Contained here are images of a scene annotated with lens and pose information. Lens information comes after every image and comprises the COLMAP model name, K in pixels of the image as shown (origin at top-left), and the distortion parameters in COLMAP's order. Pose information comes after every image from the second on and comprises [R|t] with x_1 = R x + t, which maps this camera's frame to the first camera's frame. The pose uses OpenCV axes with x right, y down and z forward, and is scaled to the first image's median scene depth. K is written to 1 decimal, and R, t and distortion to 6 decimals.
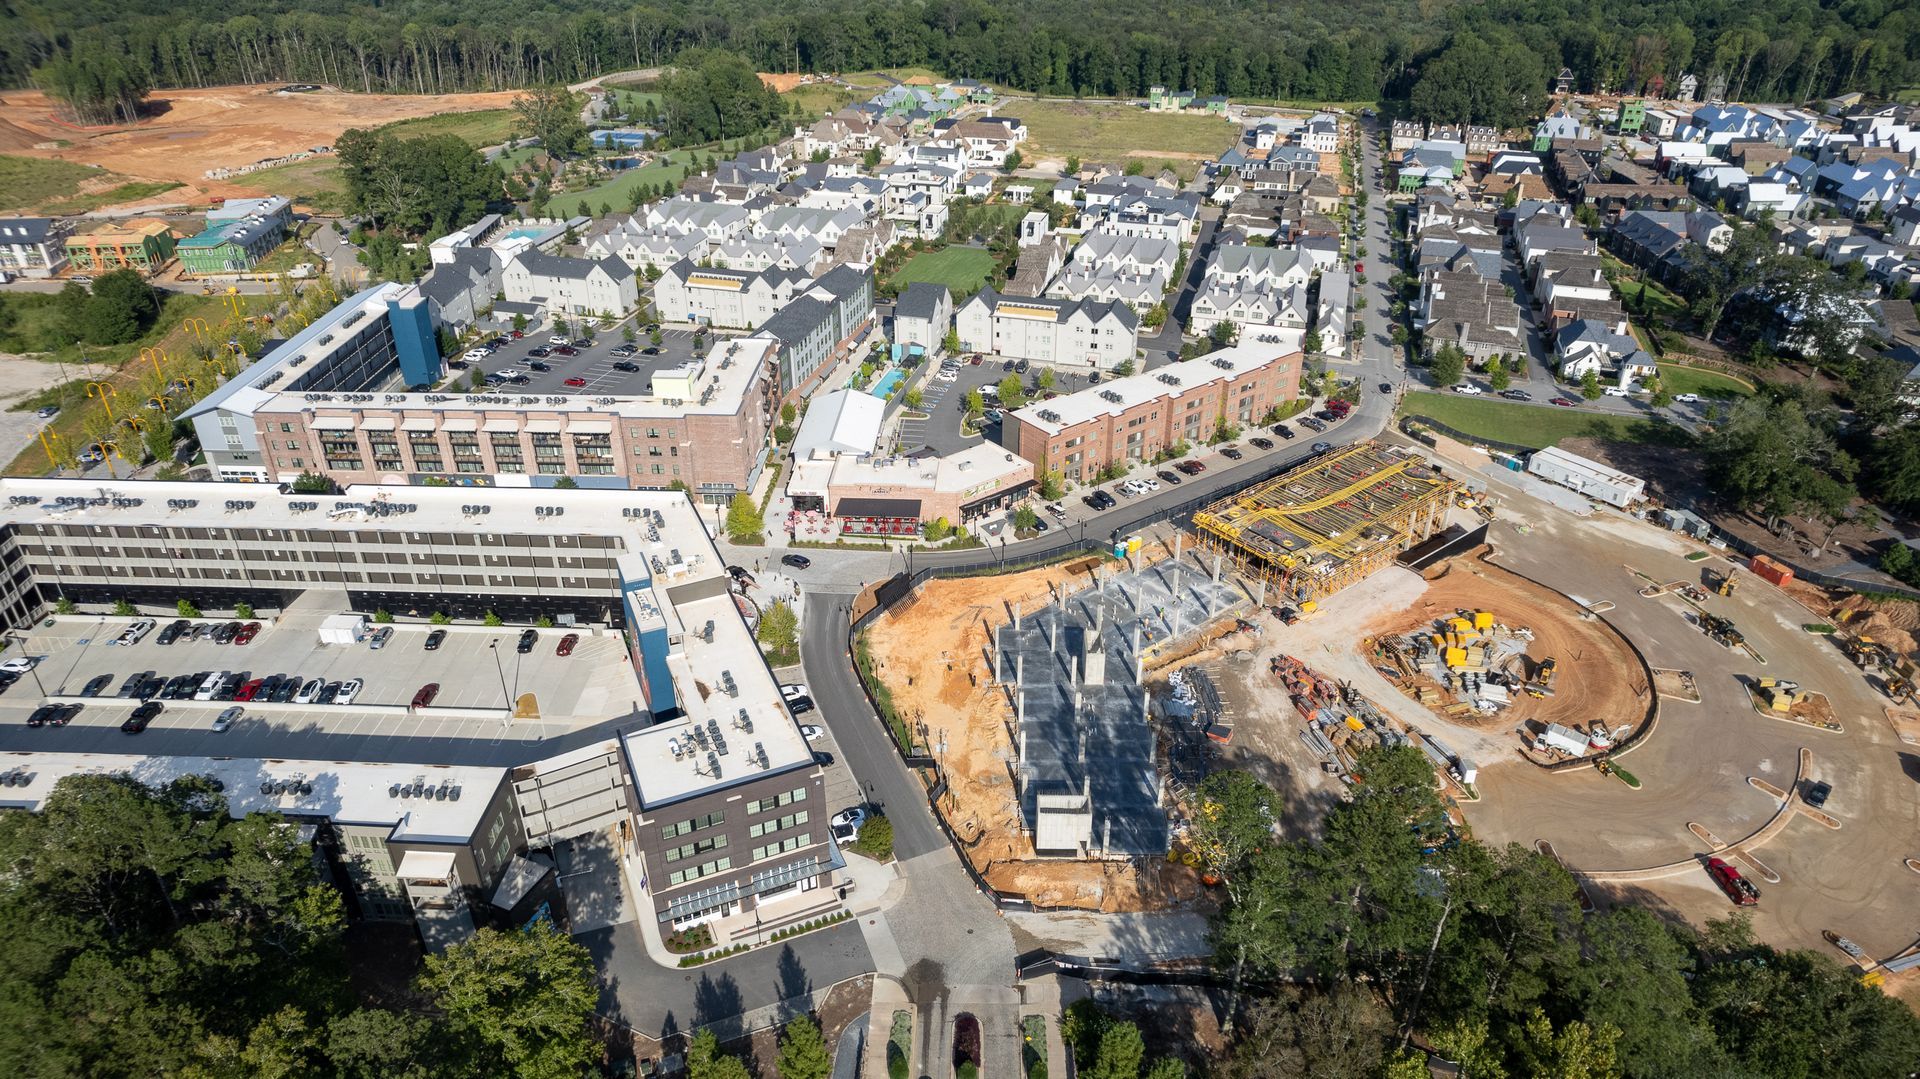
lens RADIAL K [[1229.9, 0, 963.6], [0, 1229.9, 531.7], [0, 0, 1]] dist [-0.079118, 0.074494]
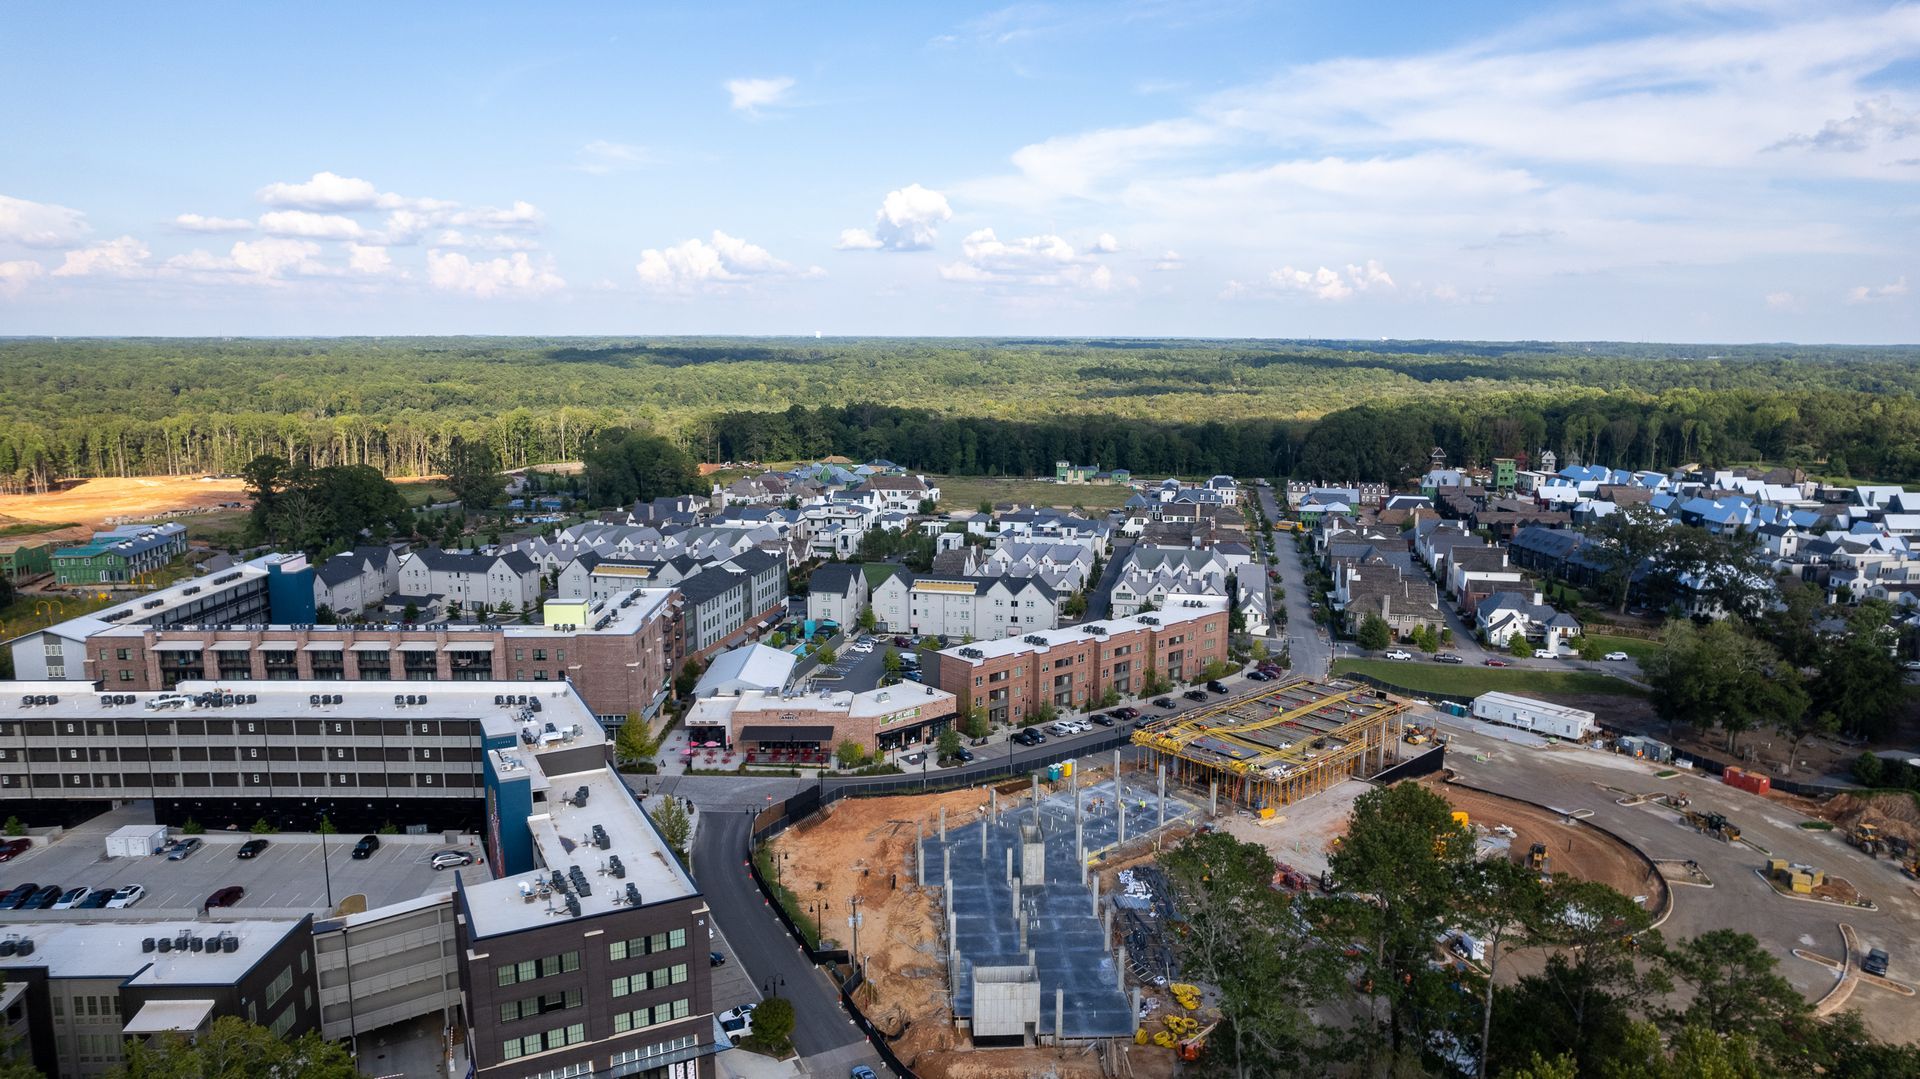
lens RADIAL K [[1229.9, 0, 963.6], [0, 1229.9, 532.7], [0, 0, 1]] dist [-0.079118, 0.074494]
pose [[0.997617, -0.007469, 0.068585, 0.000380], [0.031052, 0.936345, -0.349706, 0.150605], [-0.061607, 0.351003, 0.934346, 0.089086]]
